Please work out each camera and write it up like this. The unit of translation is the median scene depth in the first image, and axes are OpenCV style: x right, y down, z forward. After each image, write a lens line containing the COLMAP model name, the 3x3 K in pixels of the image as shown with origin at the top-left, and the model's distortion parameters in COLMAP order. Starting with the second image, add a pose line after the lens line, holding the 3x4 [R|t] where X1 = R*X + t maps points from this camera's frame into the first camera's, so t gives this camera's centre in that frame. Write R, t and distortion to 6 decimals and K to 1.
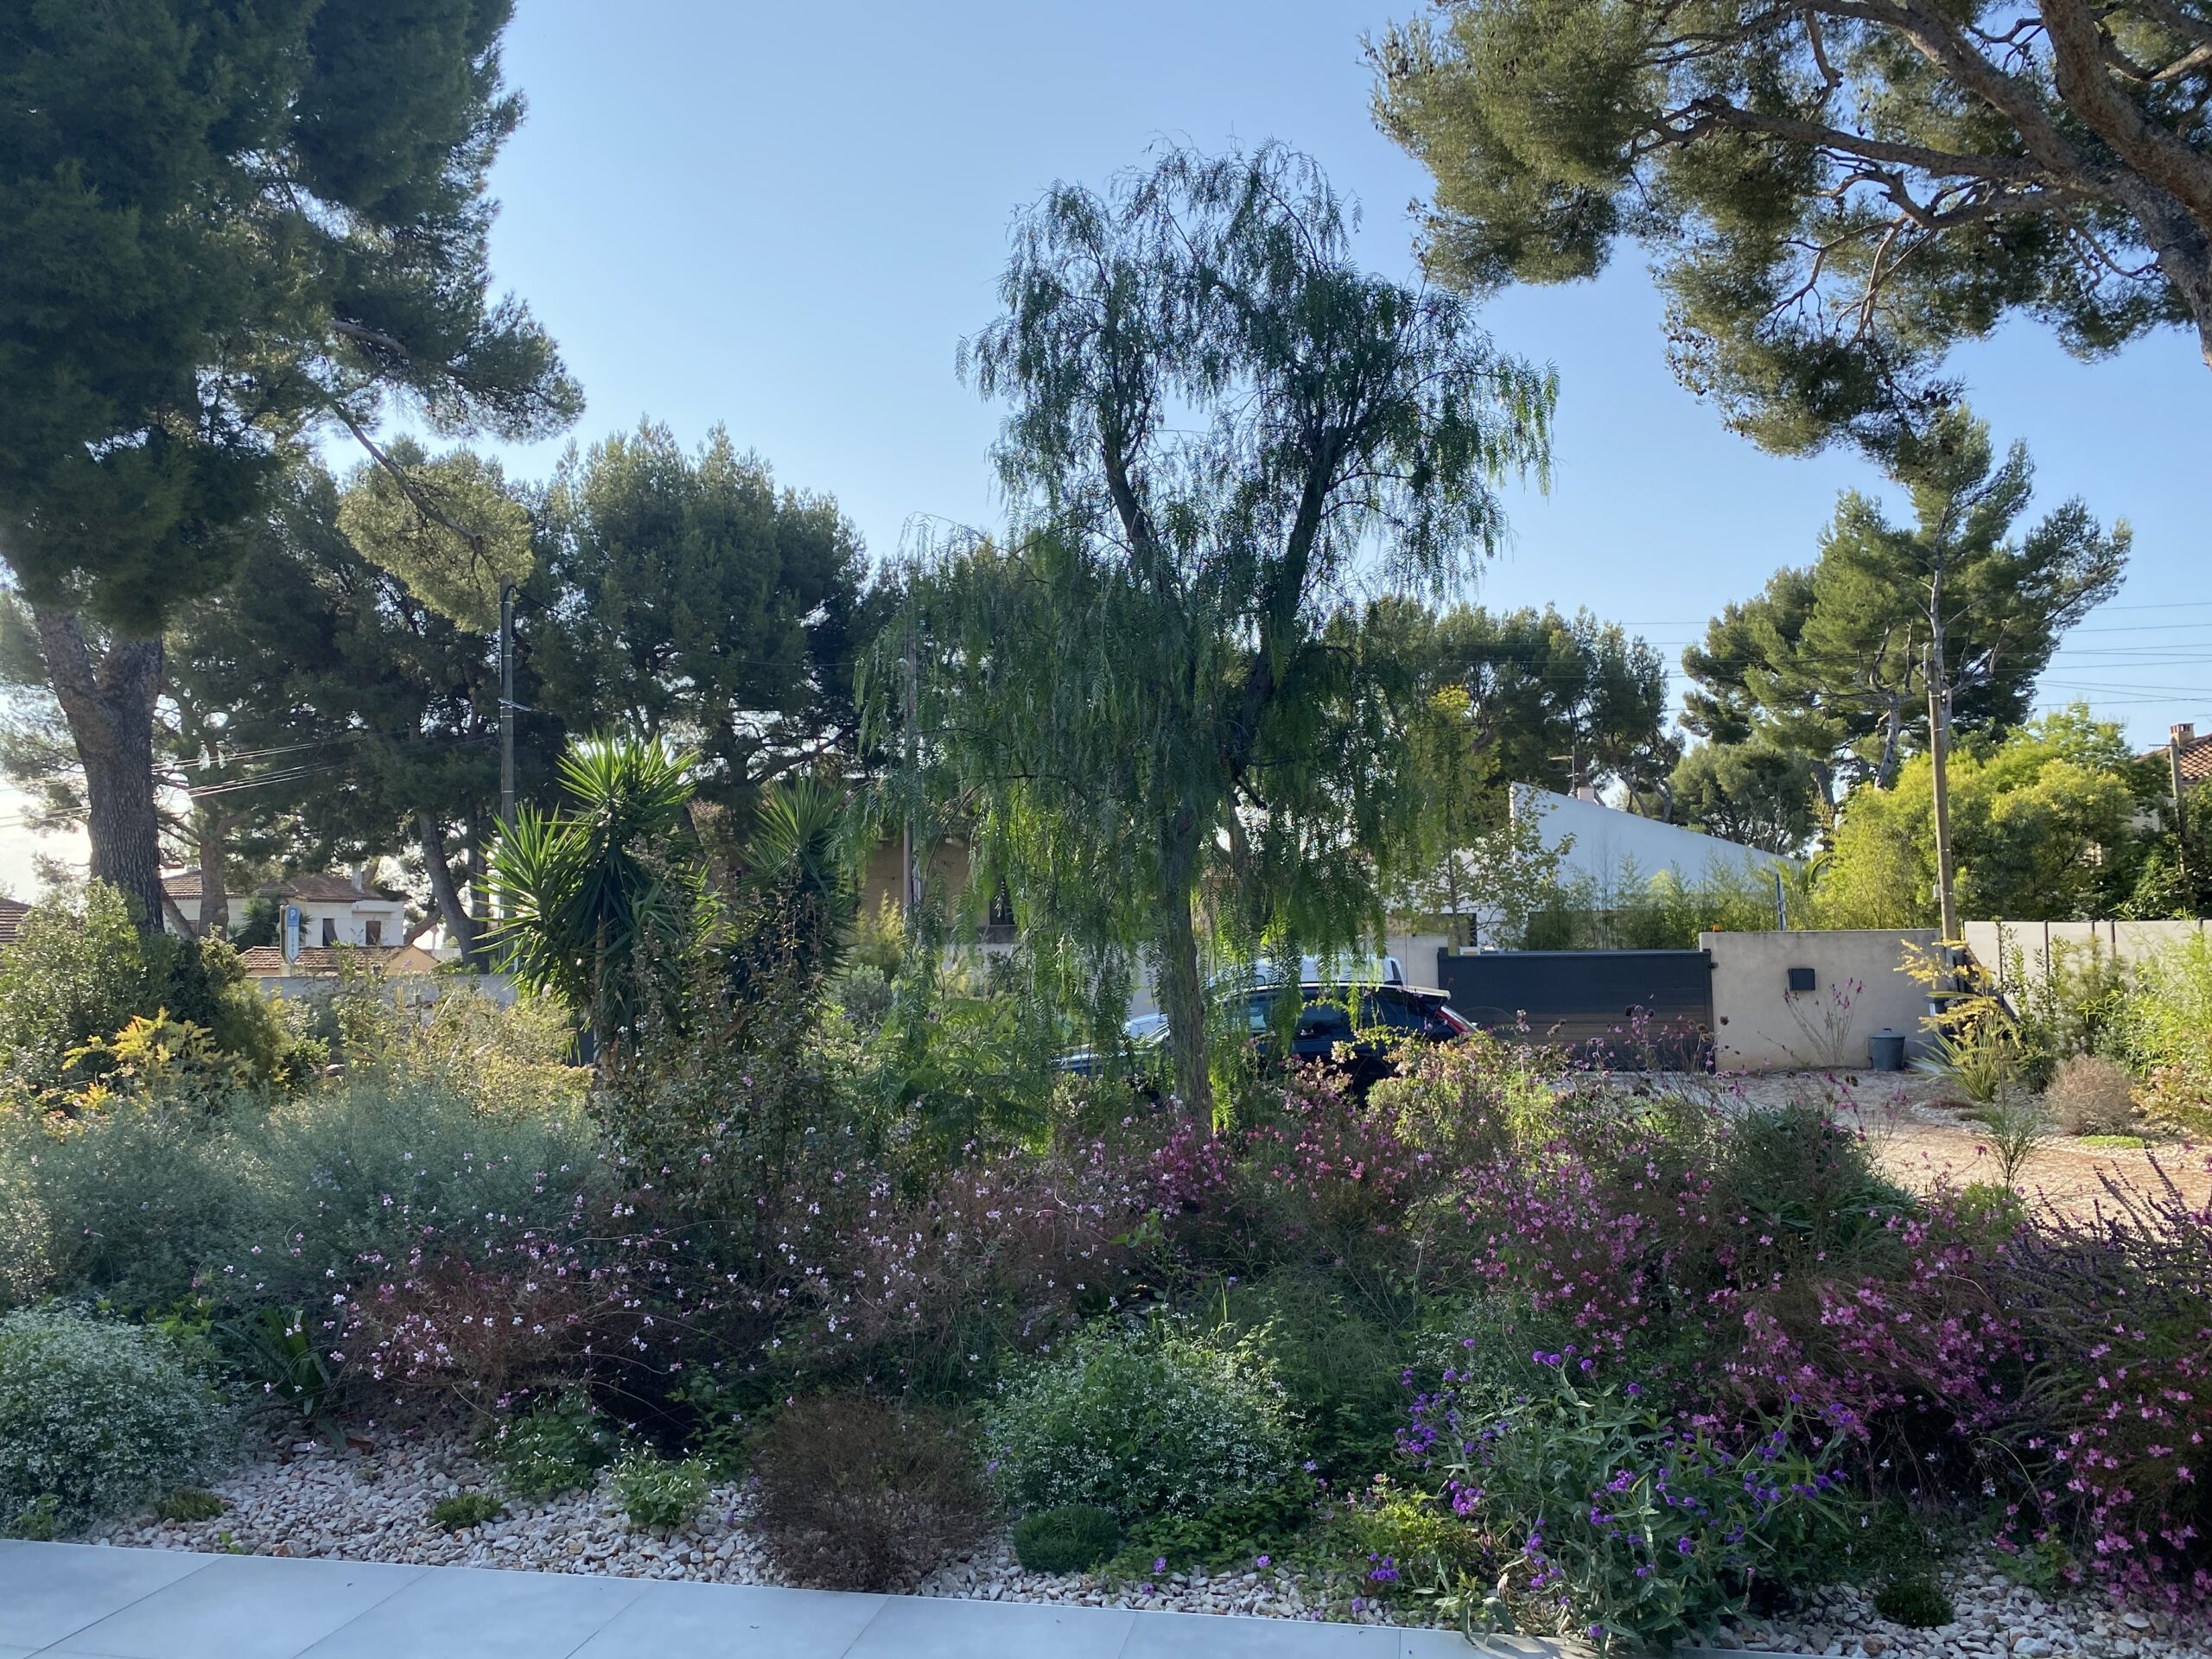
lens RADIAL K [[1693.3, 0, 1066.9], [0, 1693.3, 871.1], [0, 0, 1]] dist [0.035157, -0.031594]
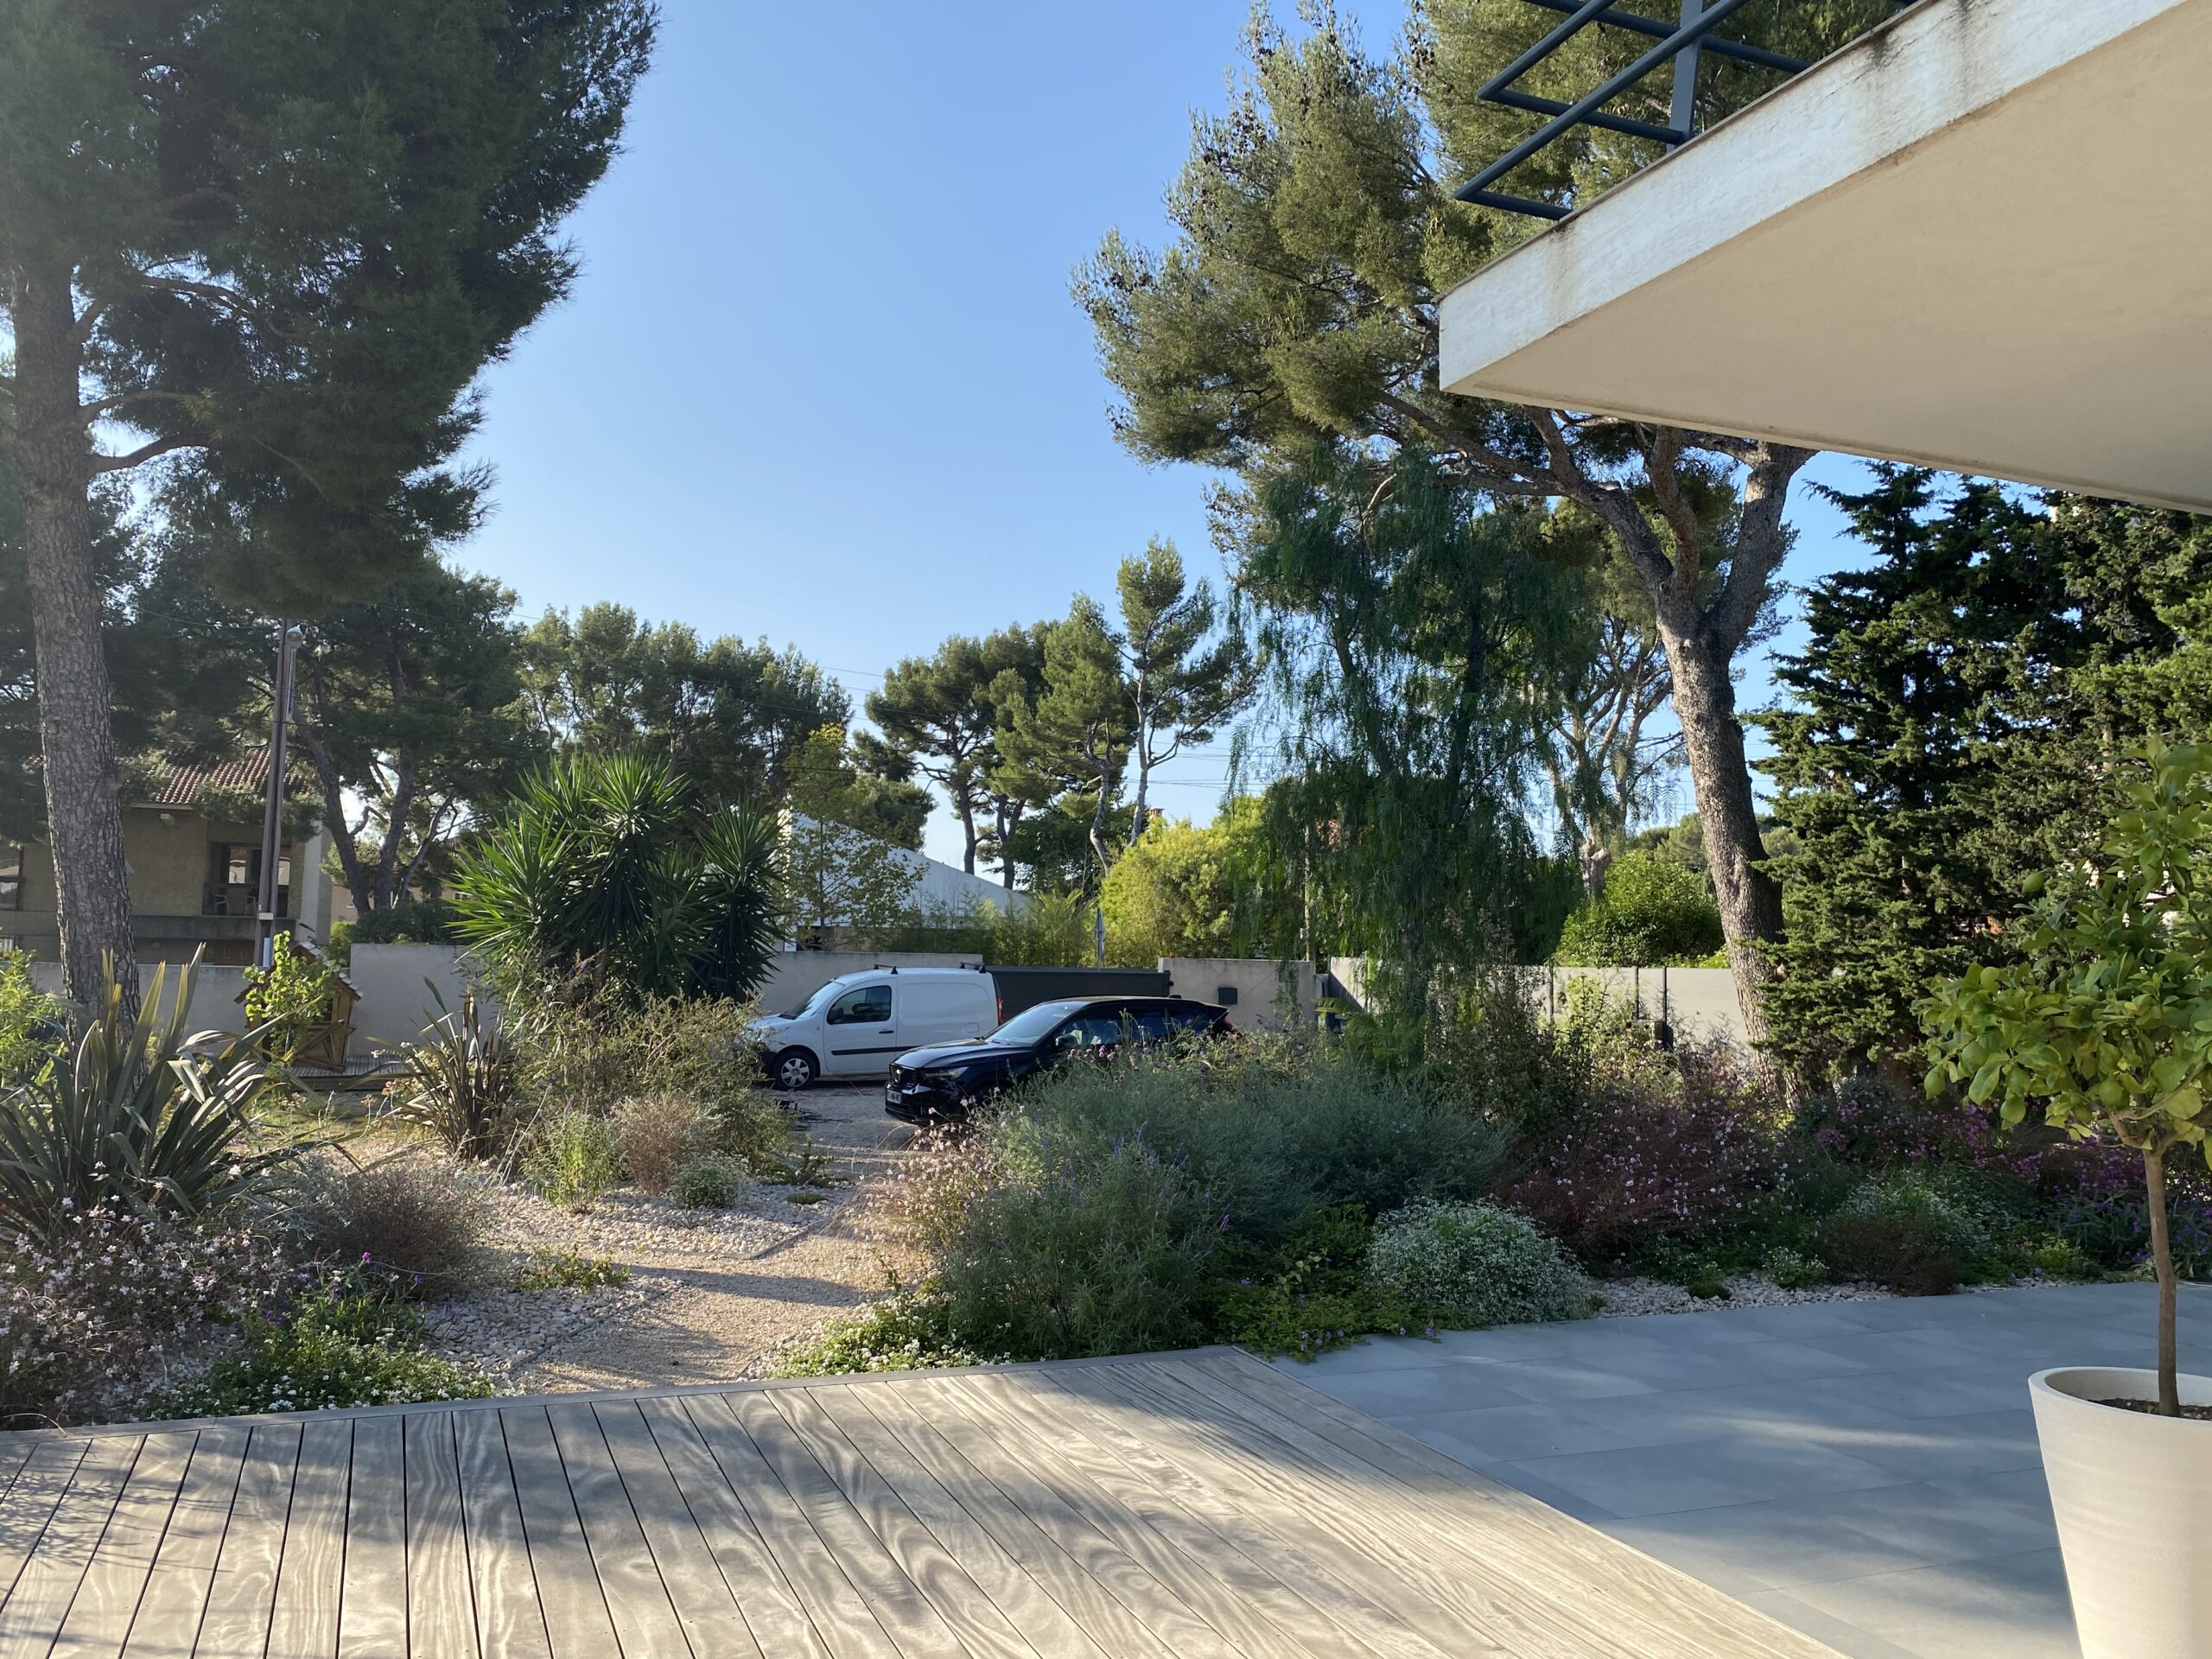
lens RADIAL K [[1693.3, 0, 1103.9], [0, 1693.3, 823.2], [0, 0, 1]] dist [0.035157, -0.031594]
pose [[0.827538, 0.077074, 0.556093, -0.409653], [-0.060126, 0.997002, -0.048709, -0.000910], [-0.558180, 0.006873, 0.829691, -0.042886]]
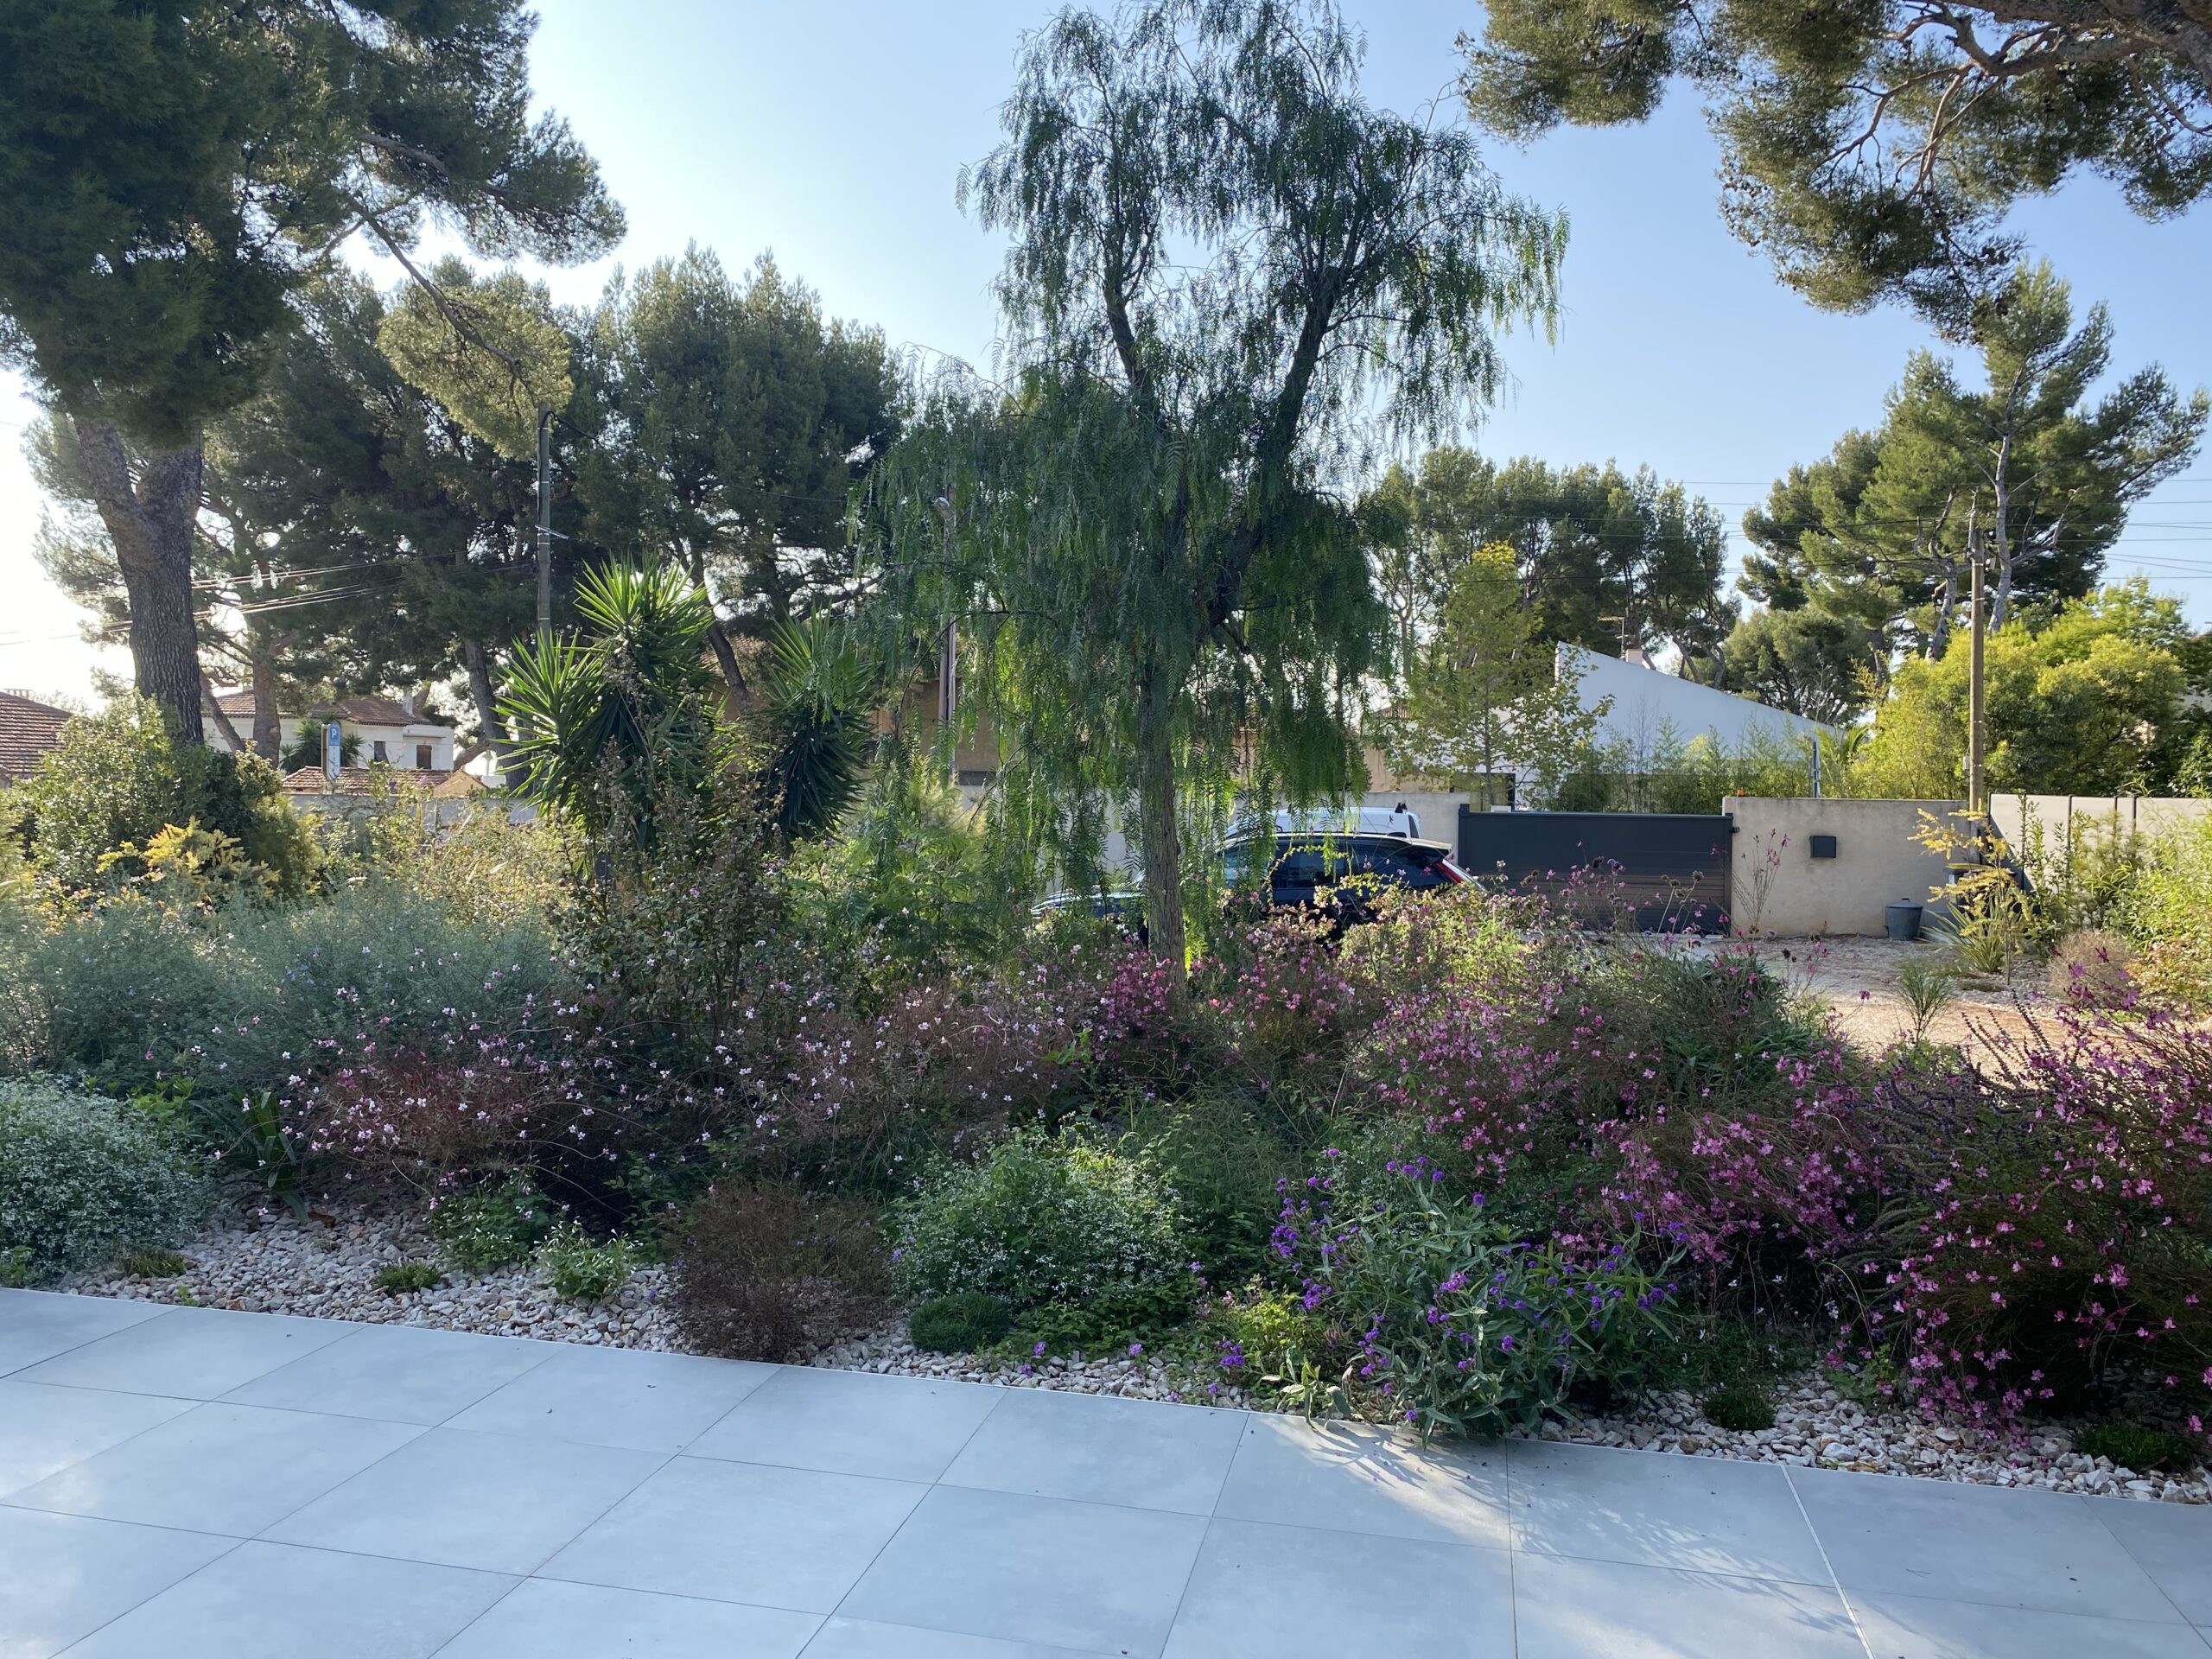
lens RADIAL K [[1693.3, 0, 1069.8], [0, 1693.3, 832.8], [0, 0, 1]] dist [0.035157, -0.031594]
pose [[0.999093, 0.034078, -0.025540, 0.016837], [-0.032293, 0.997208, 0.067331, 0.002464], [0.027763, -0.066445, 0.997404, -0.007357]]
